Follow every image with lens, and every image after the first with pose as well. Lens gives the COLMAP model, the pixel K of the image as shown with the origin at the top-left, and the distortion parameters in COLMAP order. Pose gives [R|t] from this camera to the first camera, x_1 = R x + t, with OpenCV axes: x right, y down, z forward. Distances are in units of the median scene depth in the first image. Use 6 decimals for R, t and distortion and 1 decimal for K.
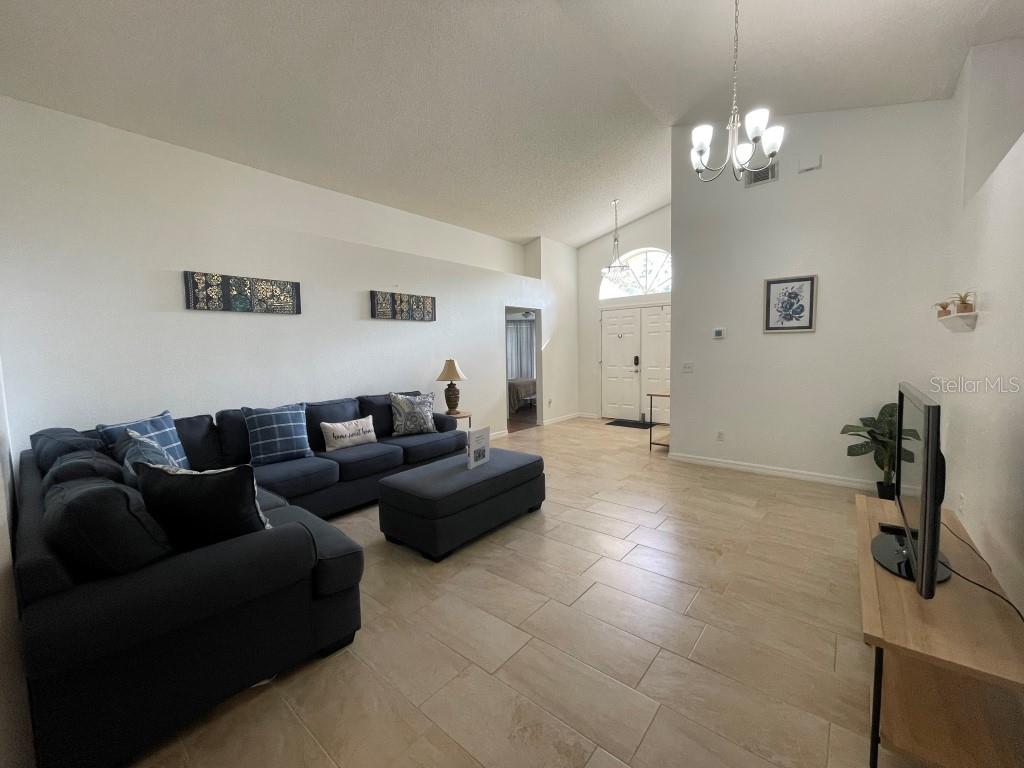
lens RADIAL K [[415.0, 0, 511.3], [0, 415.0, 380.9], [0, 0, 1]] dist [-0.000336, -0.000070]
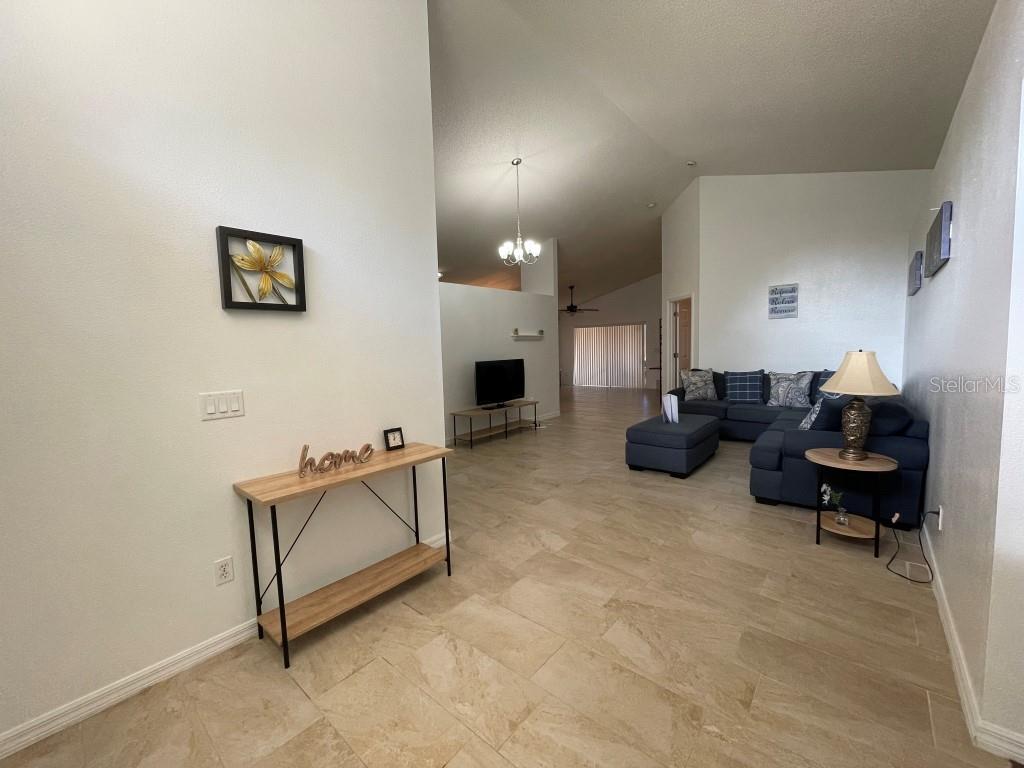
lens RADIAL K [[415.0, 0, 511.3], [0, 415.0, 380.9], [0, 0, 1]] dist [-0.000336, -0.000070]
pose [[-0.998339, 0.051135, 0.026538, 0.338494], [0.054753, 0.985438, 0.160980, -0.157383], [-0.017920, 0.162166, -0.986601, 1.961799]]
